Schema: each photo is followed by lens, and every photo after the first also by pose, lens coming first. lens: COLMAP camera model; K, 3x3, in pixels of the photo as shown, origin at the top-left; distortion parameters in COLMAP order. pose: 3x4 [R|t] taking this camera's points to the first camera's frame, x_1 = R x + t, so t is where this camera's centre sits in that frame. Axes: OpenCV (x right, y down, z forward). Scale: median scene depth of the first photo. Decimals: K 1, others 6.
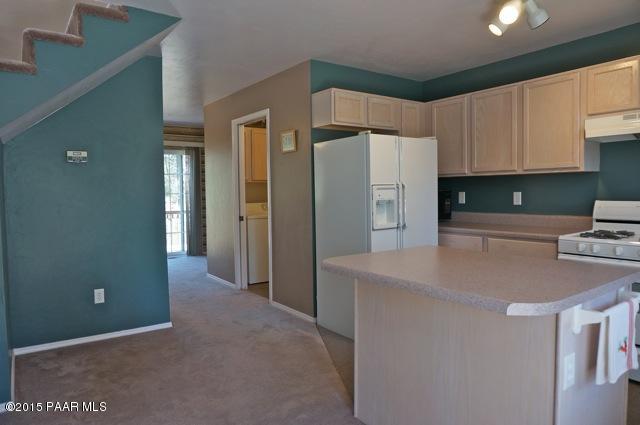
lens RADIAL K [[428.7, 0, 321.0], [0, 428.7, 215.9], [0, 0, 1]] dist [-0.051776, 0.036325]
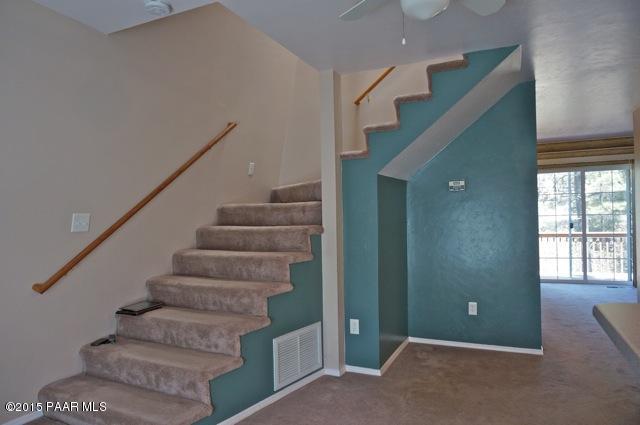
lens RADIAL K [[428.7, 0, 317.0], [0, 428.7, 216.3], [0, 0, 1]] dist [-0.051776, 0.036325]
pose [[0.478339, -0.005583, -0.878158, 0.269219], [-0.032822, 0.999167, -0.024231, -0.013306], [0.877562, 0.040414, 0.477757, 0.092662]]
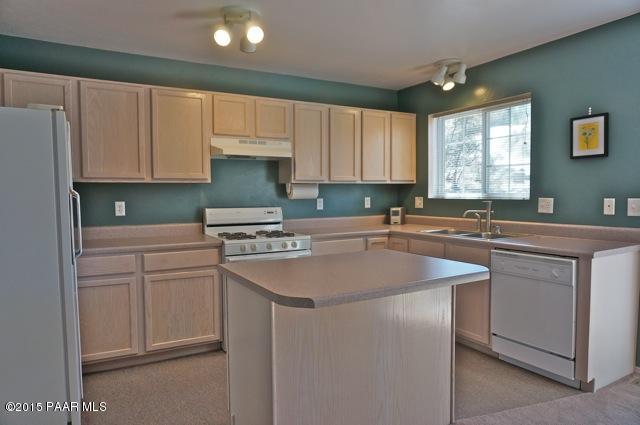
lens RADIAL K [[428.7, 0, 318.1], [0, 428.7, 215.9], [0, 0, 1]] dist [-0.051776, 0.036325]
pose [[0.113164, -0.033597, 0.993008, -0.434240], [0.065416, 0.997512, 0.026295, -0.025401], [-0.991421, 0.061983, 0.115080, 0.529720]]
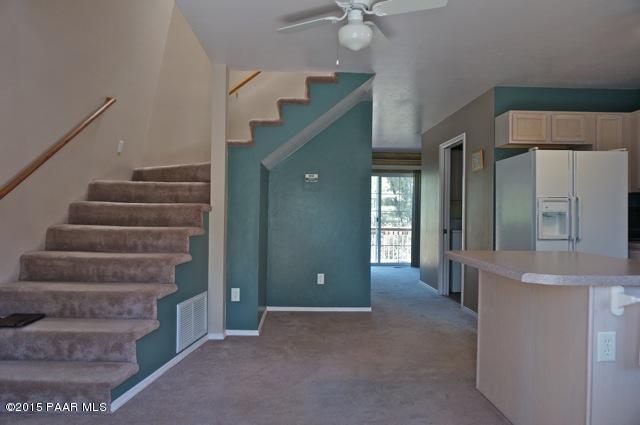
lens RADIAL K [[428.7, 0, 316.2], [0, 428.7, 218.6], [0, 0, 1]] dist [-0.051776, 0.036325]
pose [[0.829271, 0.024637, -0.558303, 0.235543], [-0.052902, 0.998002, -0.034538, 0.043041], [0.556337, 0.058177, 0.828918, -0.170404]]
